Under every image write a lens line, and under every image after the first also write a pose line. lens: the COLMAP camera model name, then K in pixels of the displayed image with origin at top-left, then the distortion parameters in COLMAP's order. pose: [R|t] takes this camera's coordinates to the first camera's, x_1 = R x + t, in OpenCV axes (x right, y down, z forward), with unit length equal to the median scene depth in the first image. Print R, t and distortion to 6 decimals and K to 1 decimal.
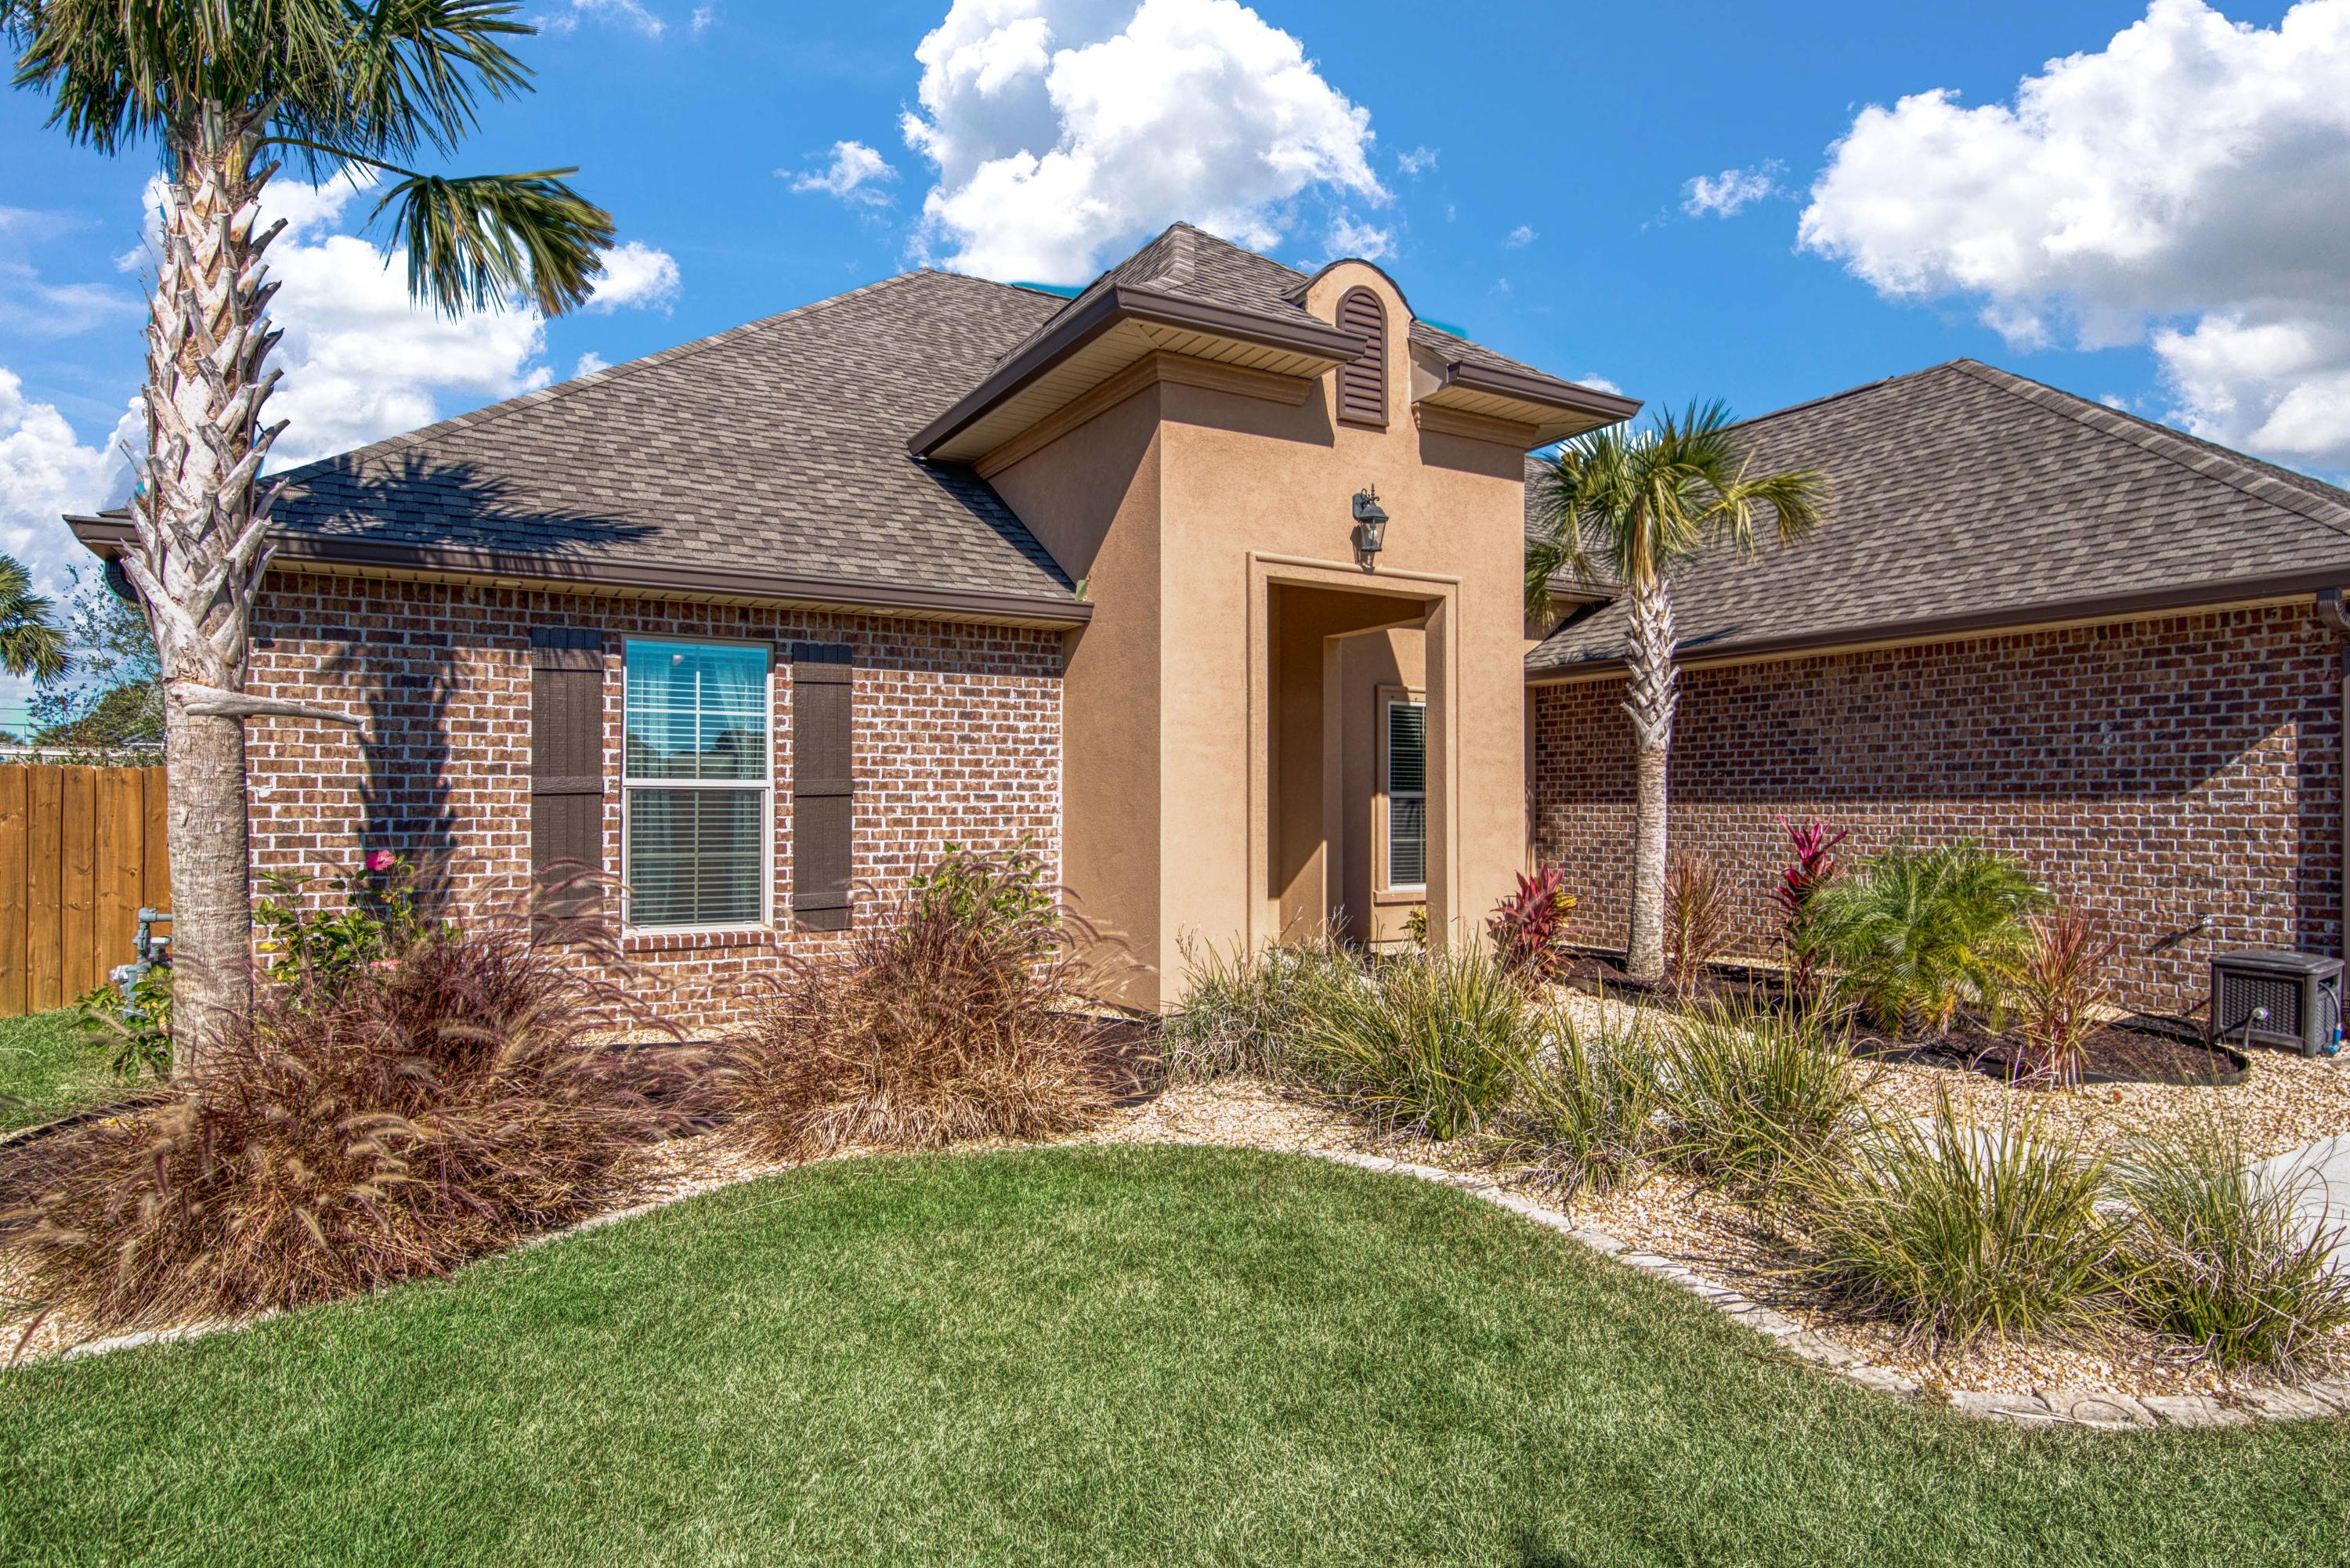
lens RADIAL K [[1326.9, 0, 1175.8], [0, 1326.9, 786.6], [0, 0, 1]] dist [0.003233, 0.000645]
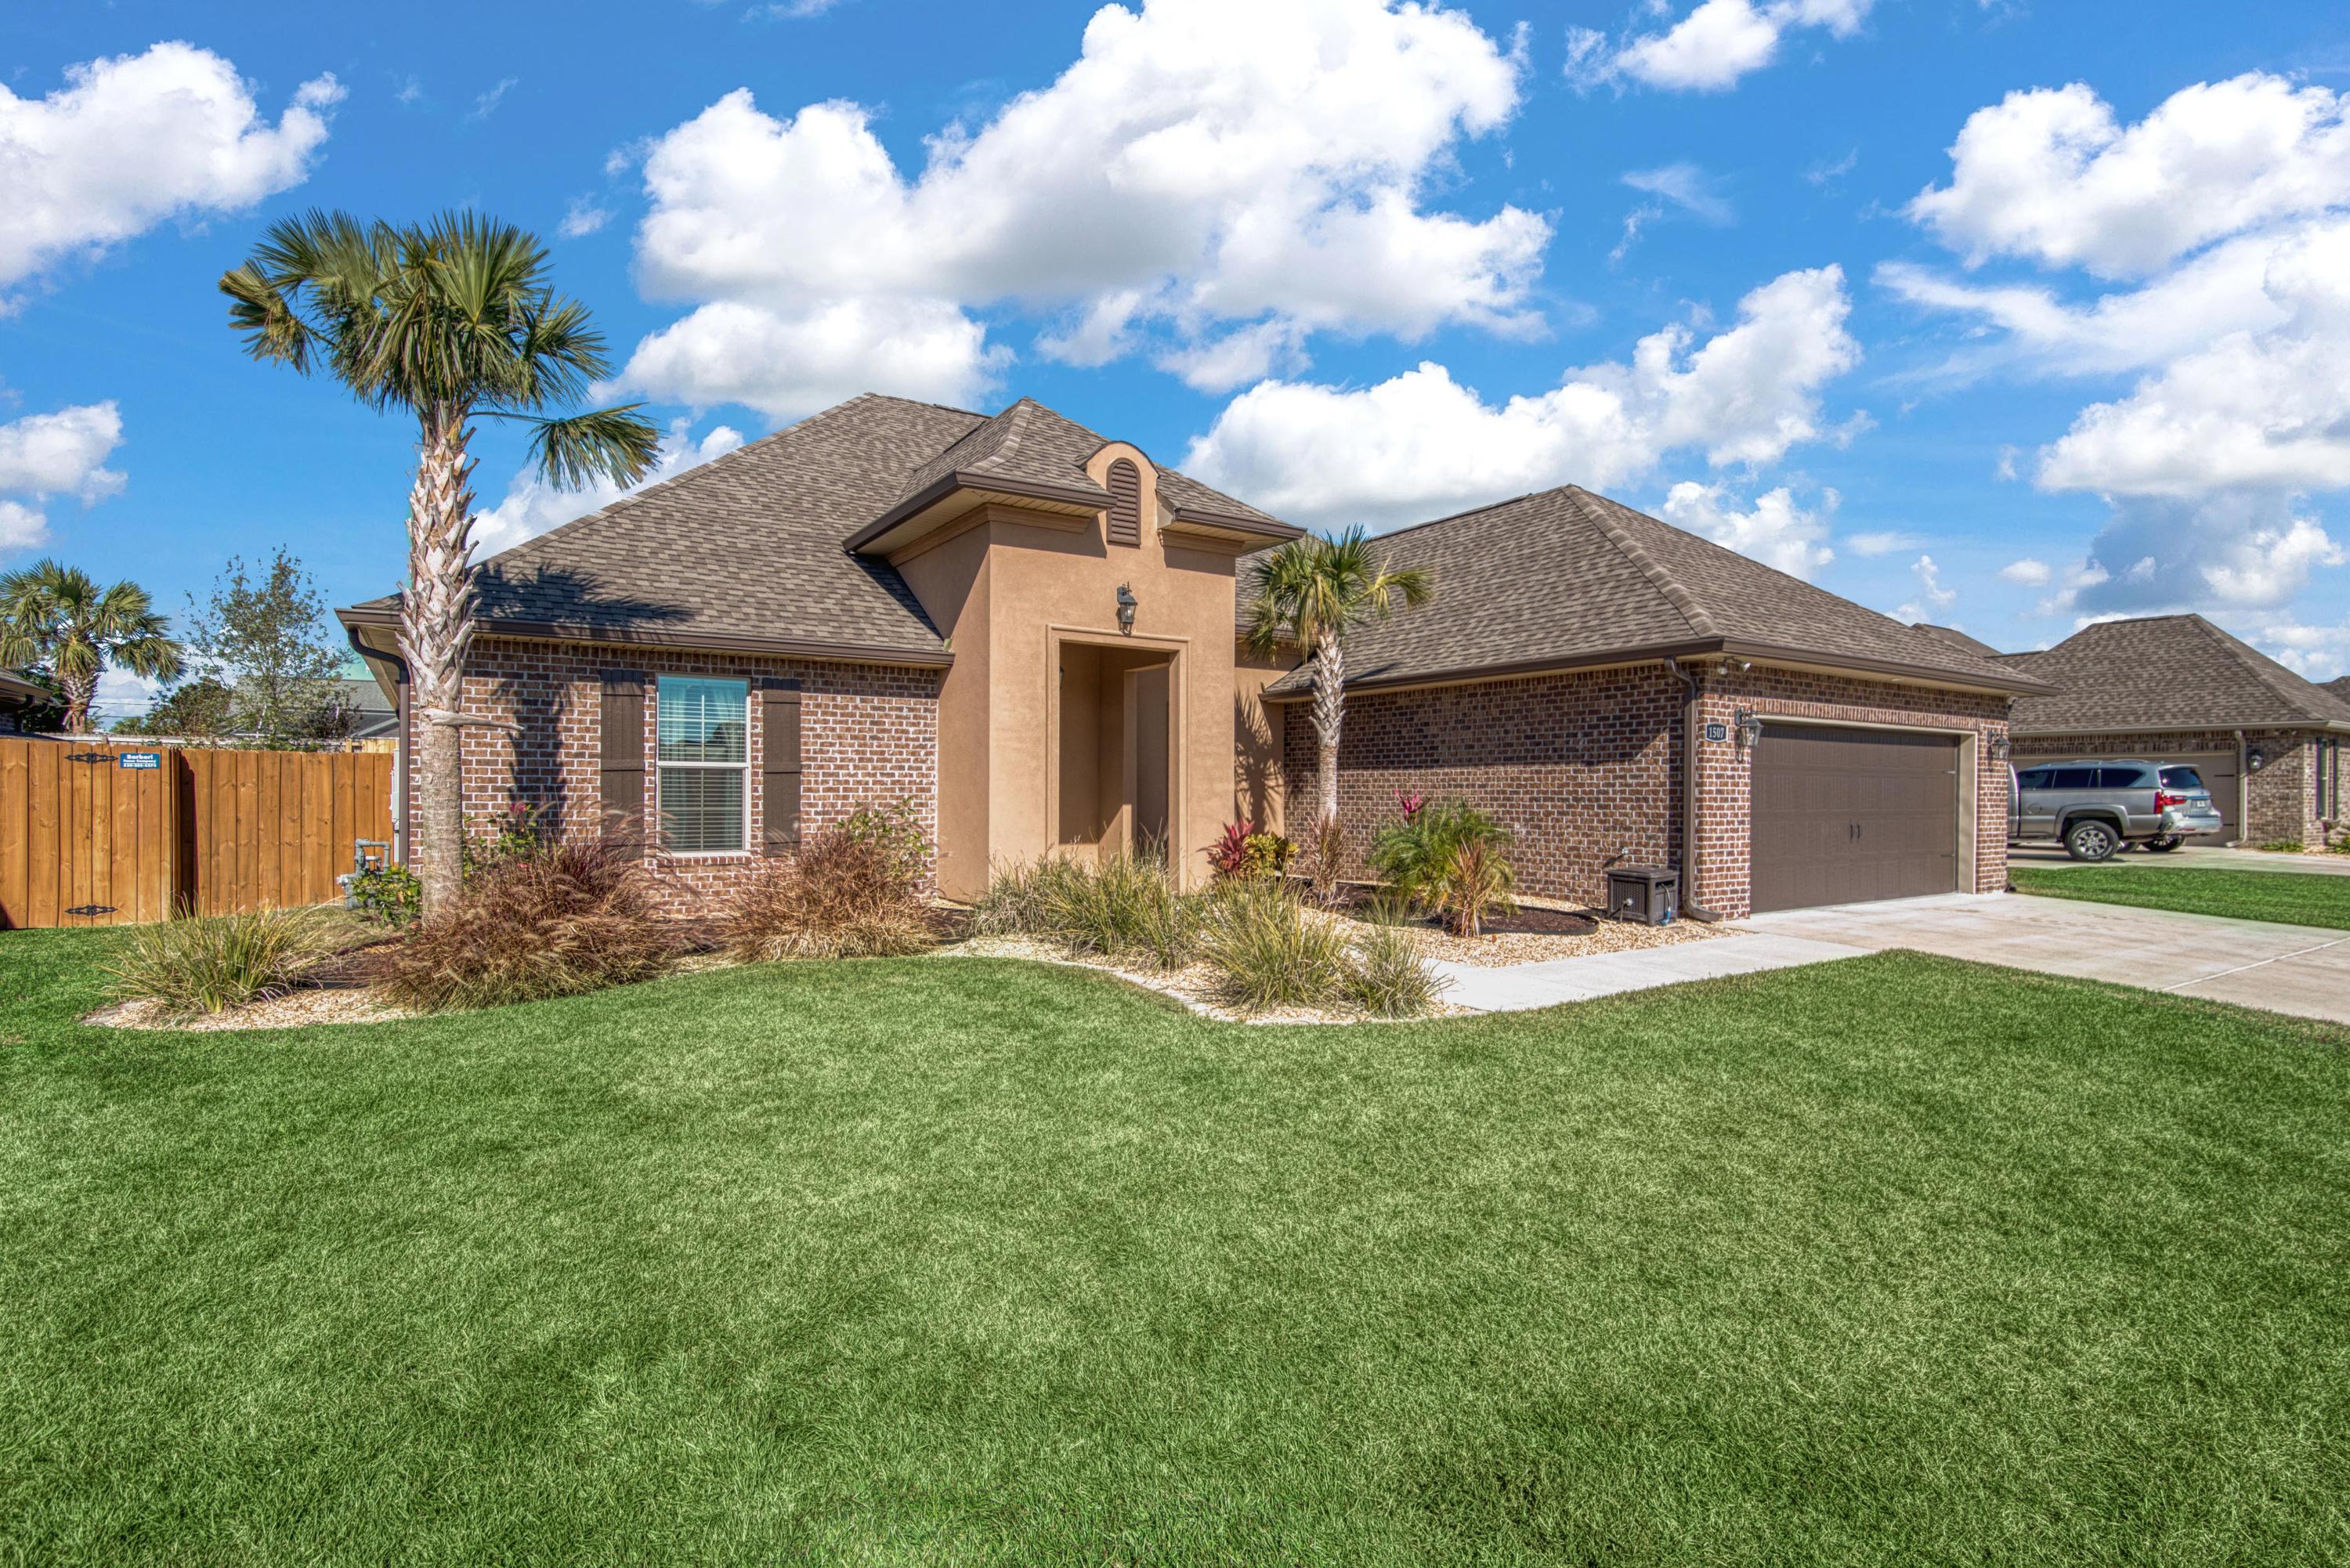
lens RADIAL K [[1132.8, 0, 1177.0], [0, 1132.8, 788.1], [0, 0, 1]] dist [-0.002213, -0.000414]
pose [[0.998462, 0.003688, 0.055319, 0.135092], [-0.004385, 0.999913, 0.012475, 0.006298], [-0.055268, -0.012698, 0.998391, -0.394759]]
